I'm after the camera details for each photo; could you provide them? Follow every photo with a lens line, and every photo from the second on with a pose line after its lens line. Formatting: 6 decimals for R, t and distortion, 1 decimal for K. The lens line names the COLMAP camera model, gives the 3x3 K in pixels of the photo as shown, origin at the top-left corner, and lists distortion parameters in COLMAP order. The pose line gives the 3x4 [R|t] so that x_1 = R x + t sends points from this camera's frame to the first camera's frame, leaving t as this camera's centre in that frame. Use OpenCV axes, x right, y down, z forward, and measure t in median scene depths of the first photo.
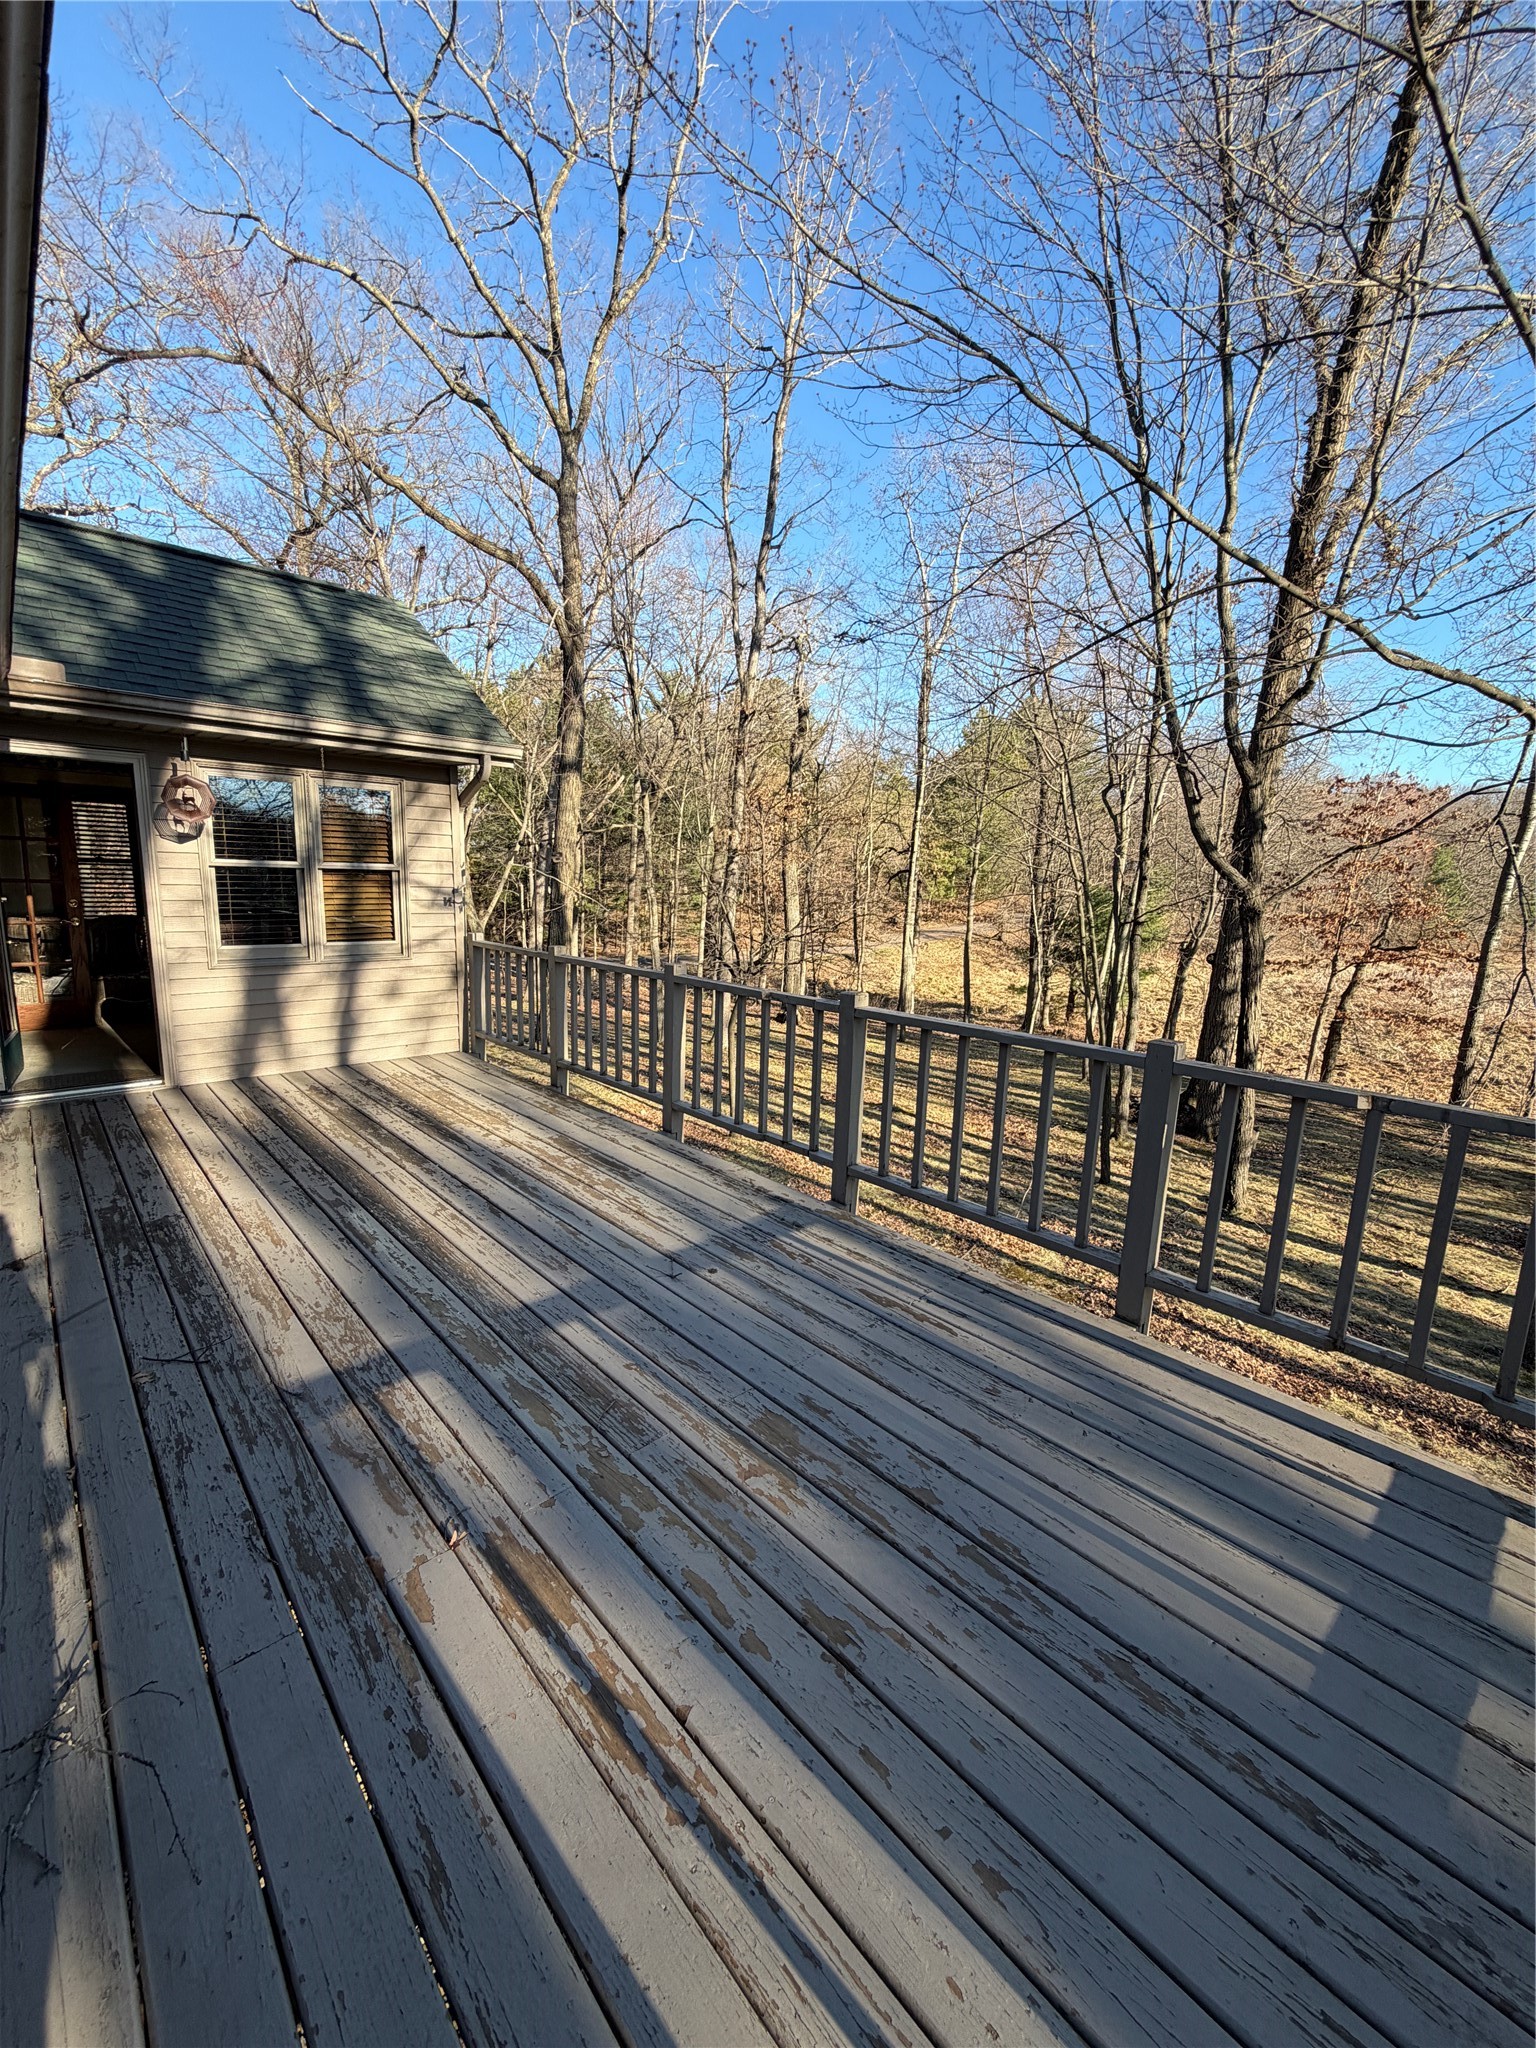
lens RADIAL K [[814.6, 0, 766.9], [0, 814.6, 1016.8], [0, 0, 1]] dist [0.001588, -0.000091]
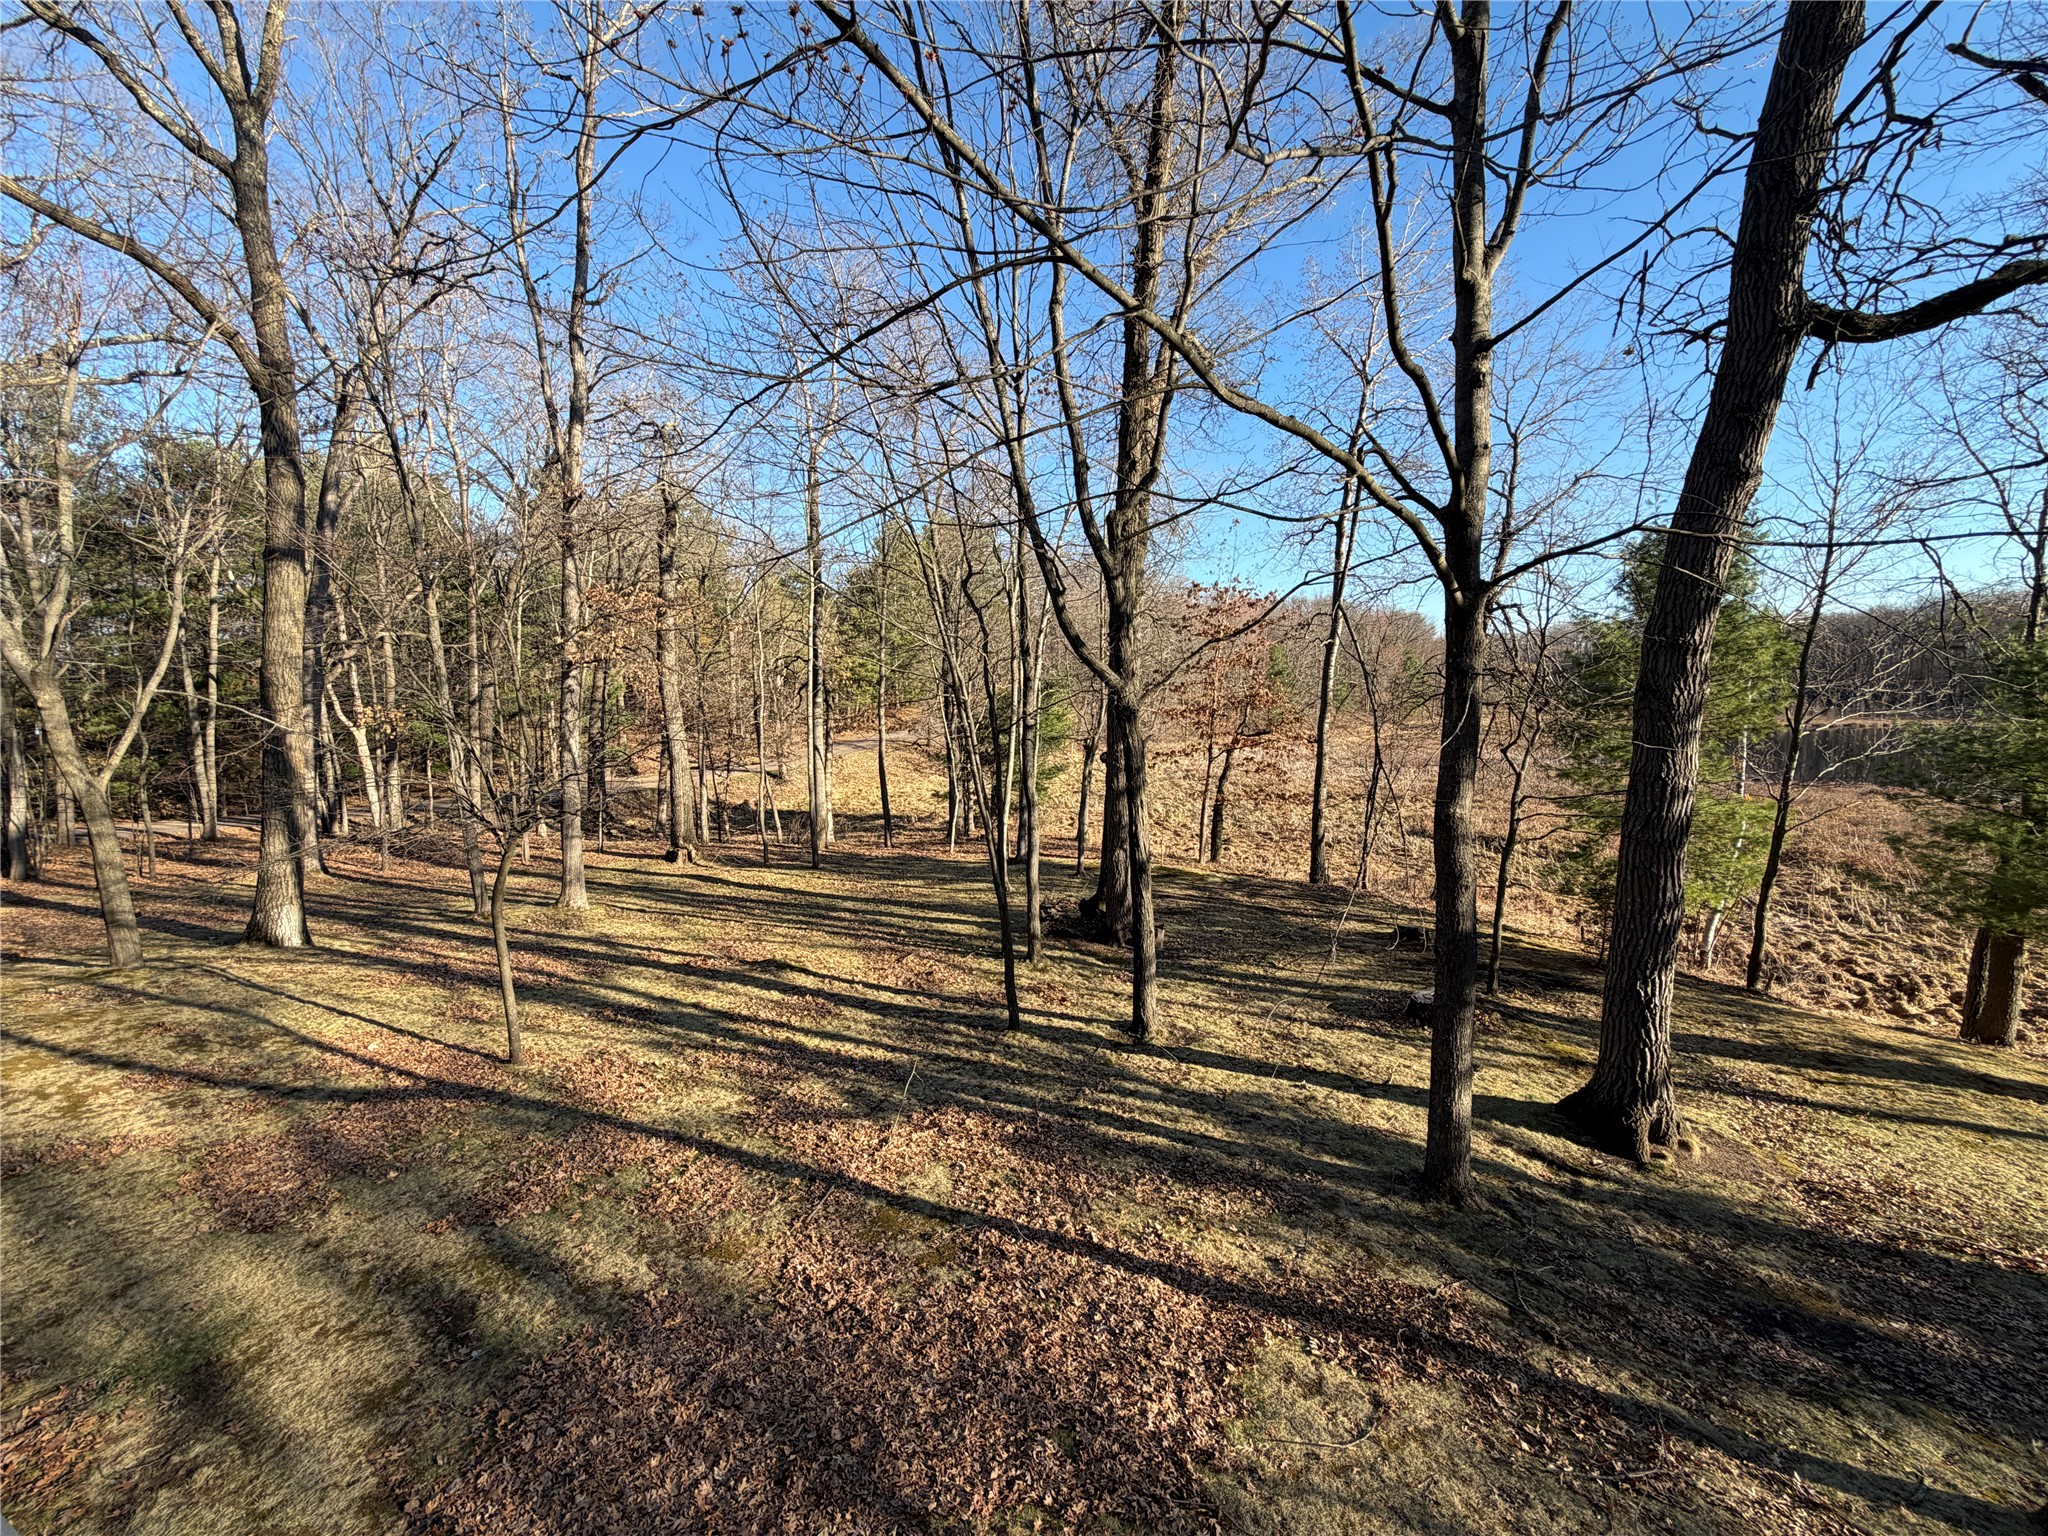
lens RADIAL K [[814.6, 0, 1016.9], [0, 814.6, 768.7], [0, 0, 1]] dist [0.001588, -0.000091]
pose [[0.928732, -0.073878, 0.363316, 0.086895], [0.098655, 0.993860, -0.050095, -0.018739], [-0.357384, 0.082368, 0.930318, 0.120002]]
